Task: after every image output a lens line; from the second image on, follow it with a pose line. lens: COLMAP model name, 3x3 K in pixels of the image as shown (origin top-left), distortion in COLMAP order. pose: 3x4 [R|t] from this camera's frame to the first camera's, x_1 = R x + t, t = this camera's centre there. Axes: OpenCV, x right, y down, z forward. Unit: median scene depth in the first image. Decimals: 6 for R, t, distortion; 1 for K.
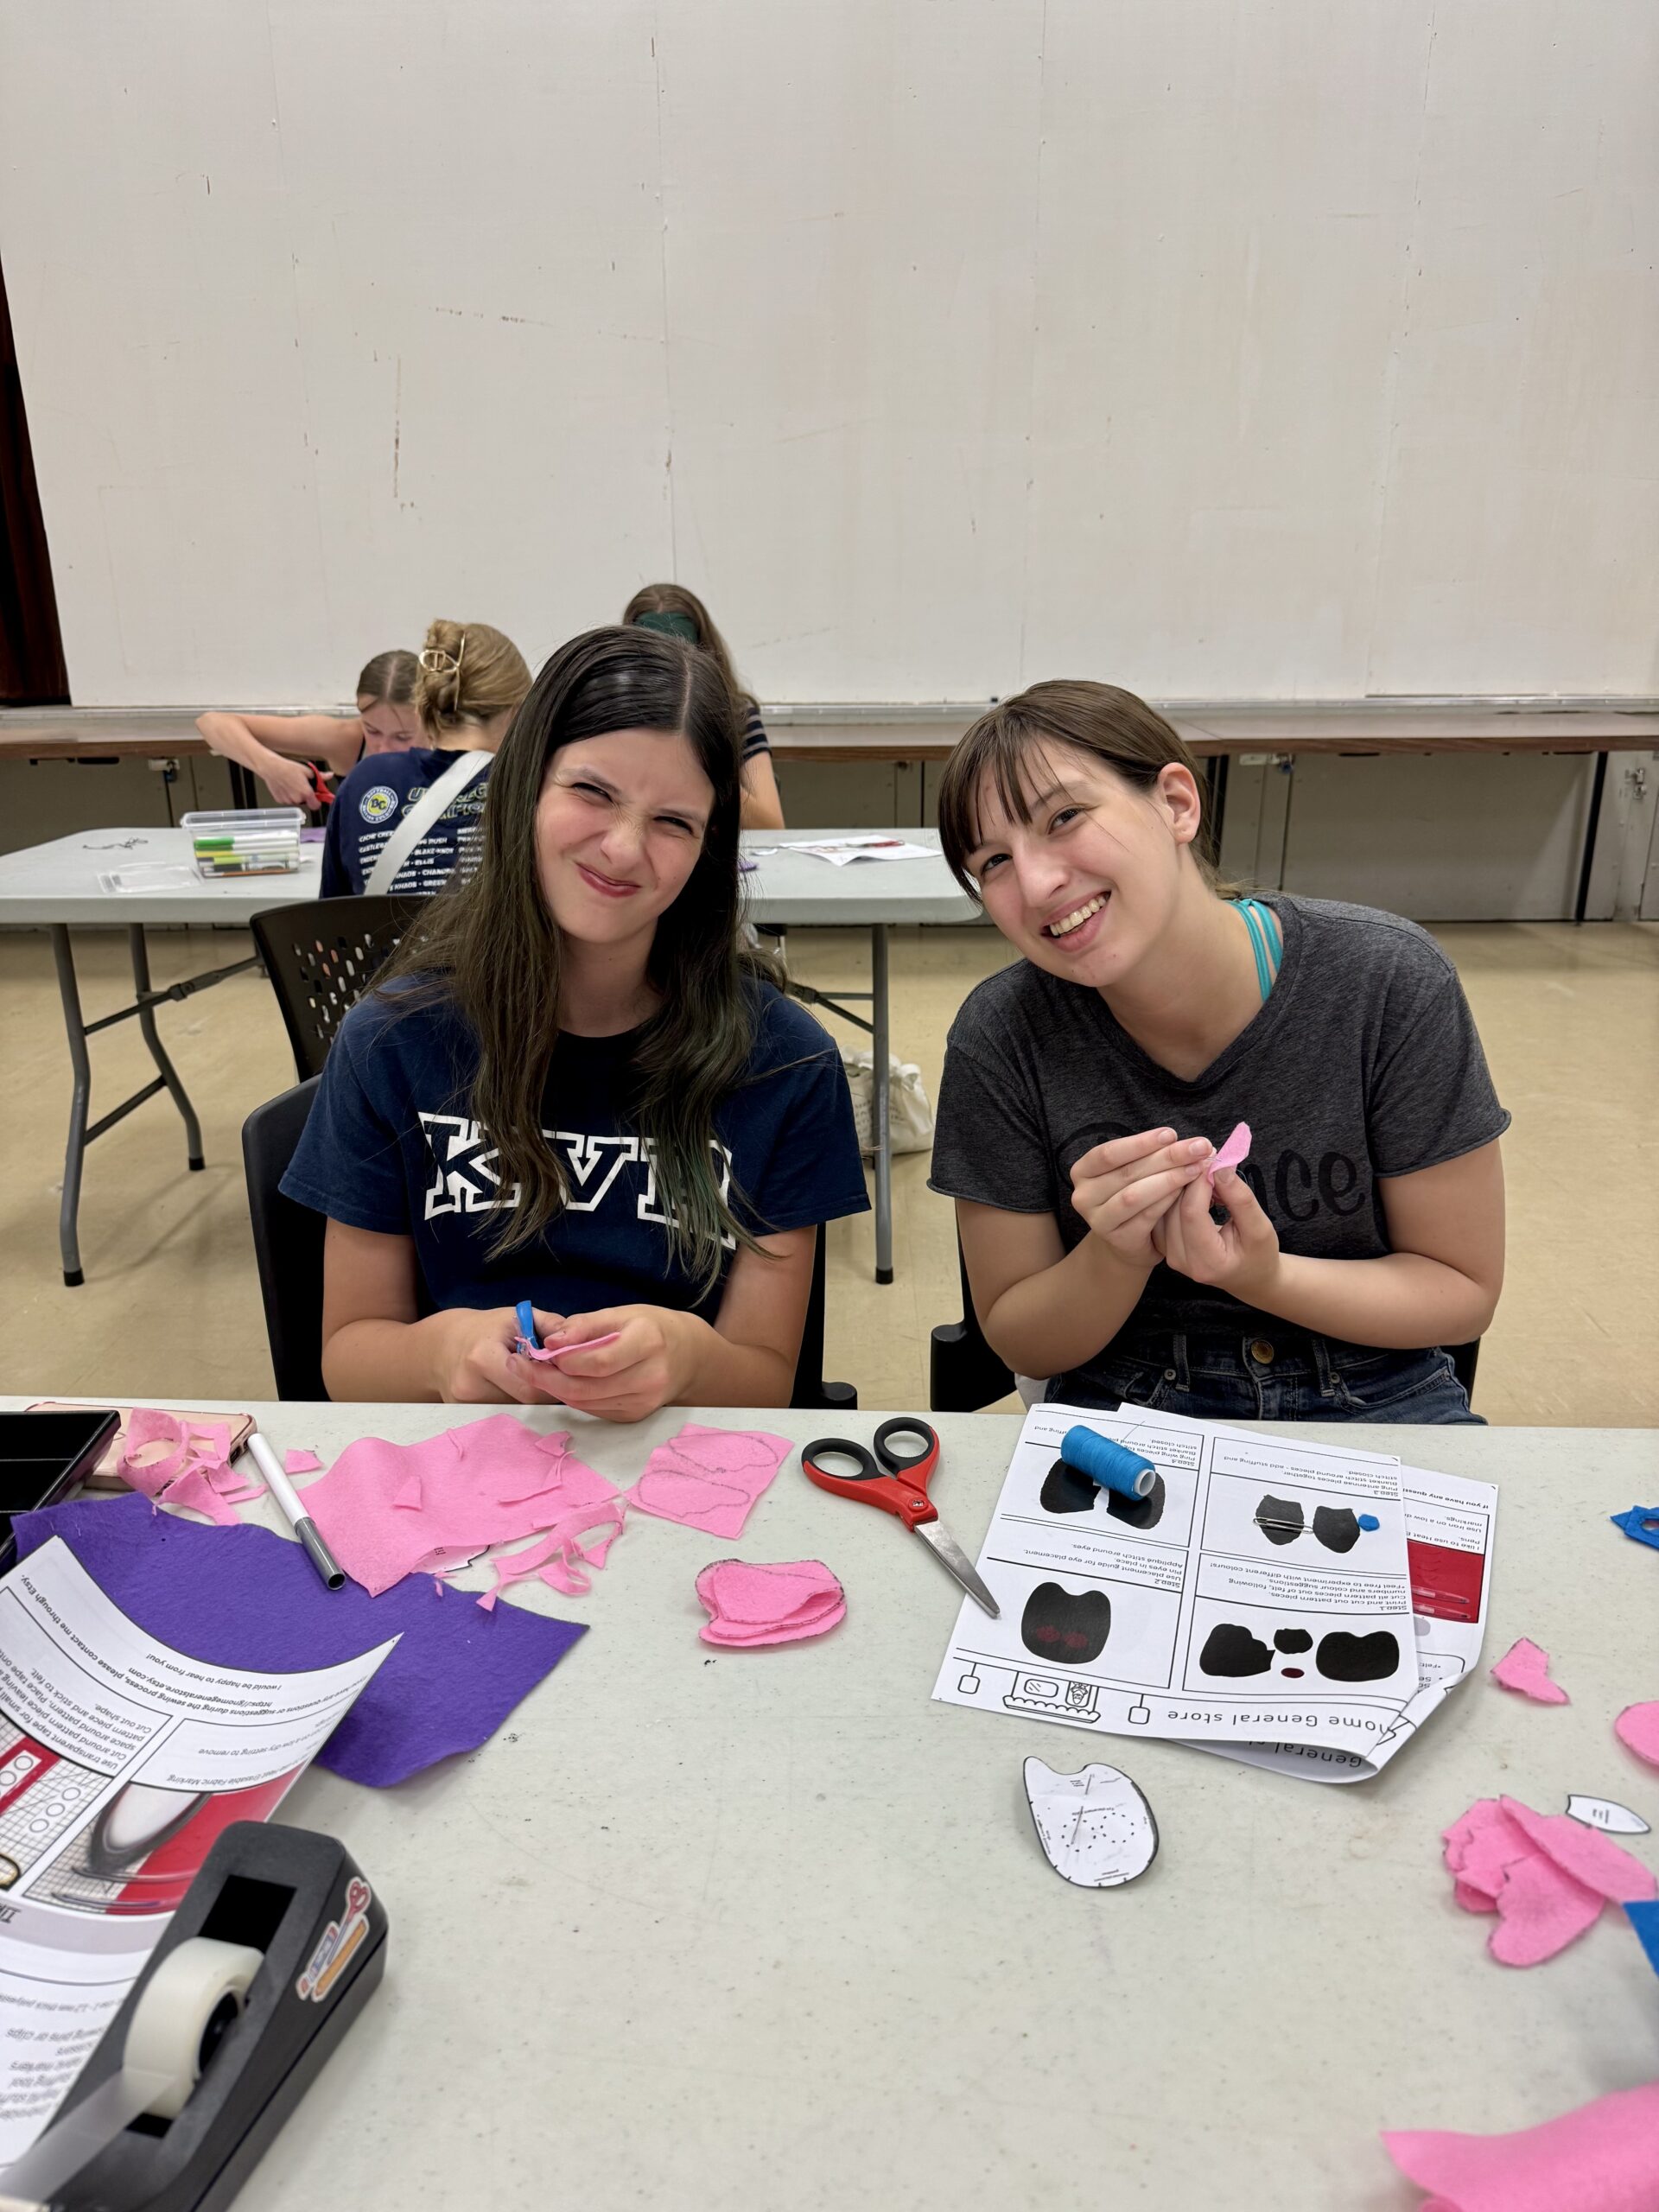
lens RADIAL K [[1598.5, 0, 829.5], [0, 1598.5, 1106.0], [0, 0, 1]] dist [-0.091464, 0.085594]
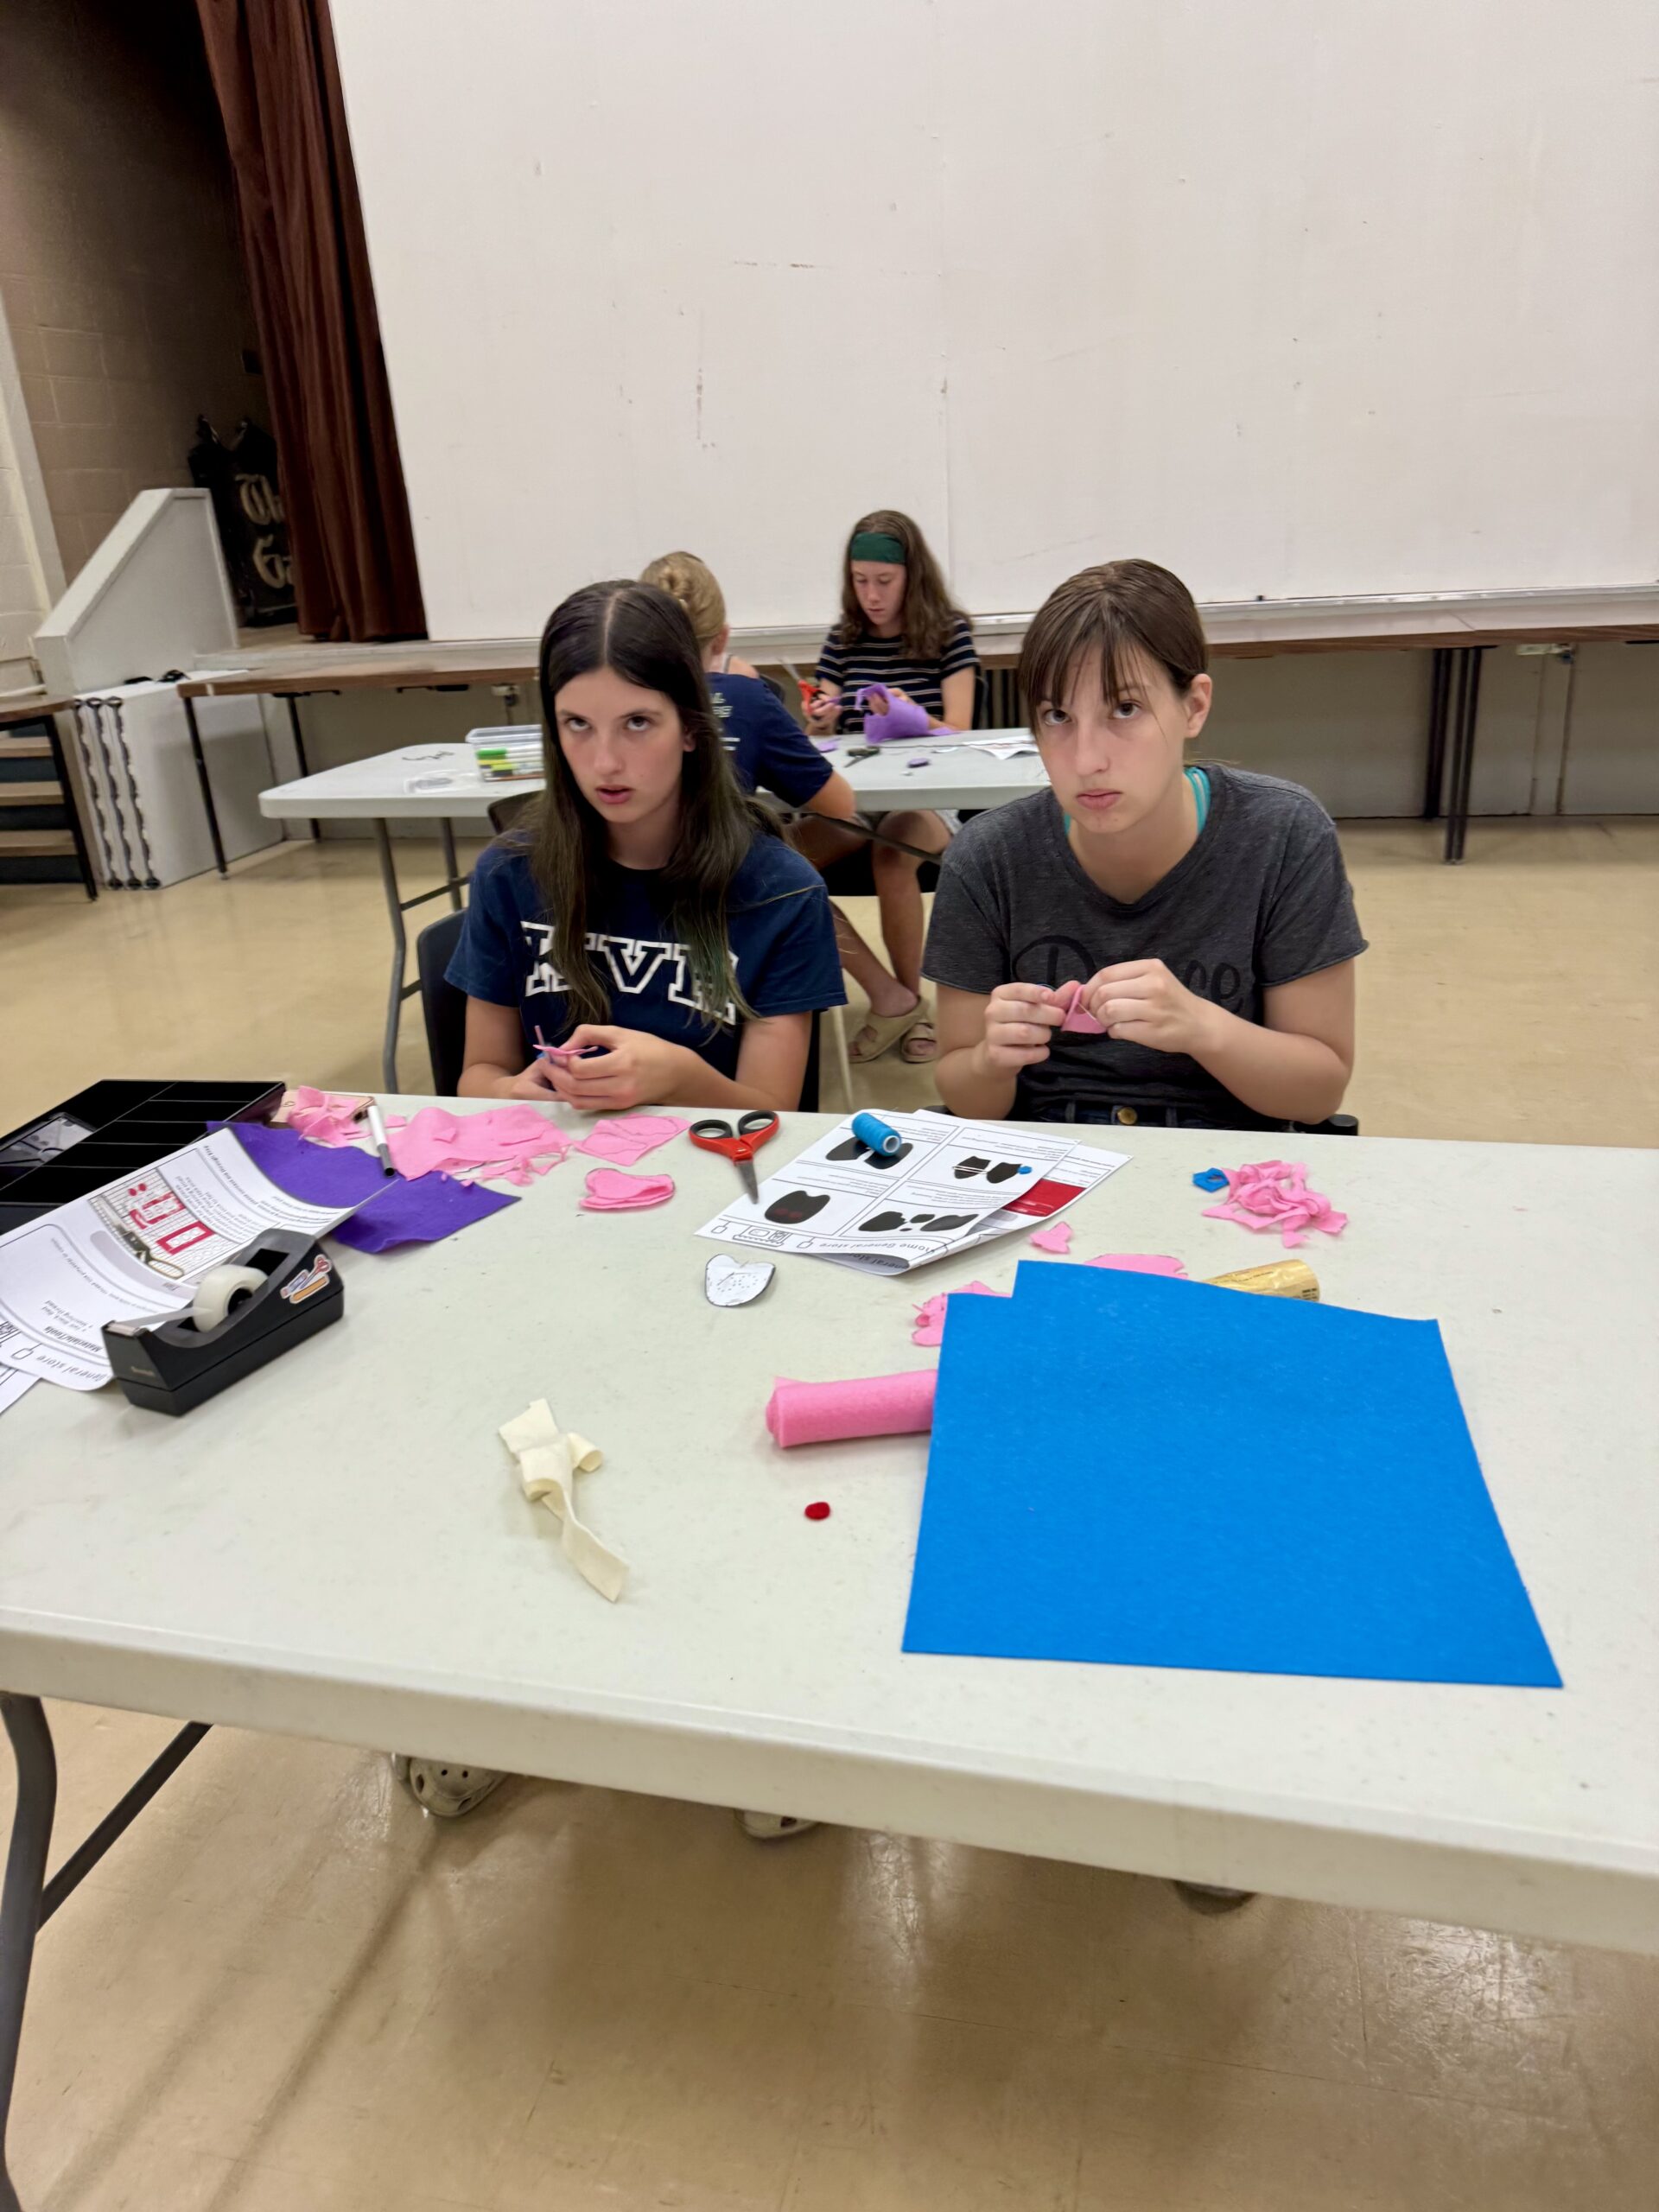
lens RADIAL K [[1579.7, 0, 829.5], [0, 1579.7, 1106.0], [0, 0, 1]] dist [0.001625, -0.103887]
pose [[0.972736, 0.024261, -0.230642, 0.347226], [-0.011952, 0.998436, 0.054615, 0.087561], [0.231606, -0.050369, 0.971505, -0.341801]]
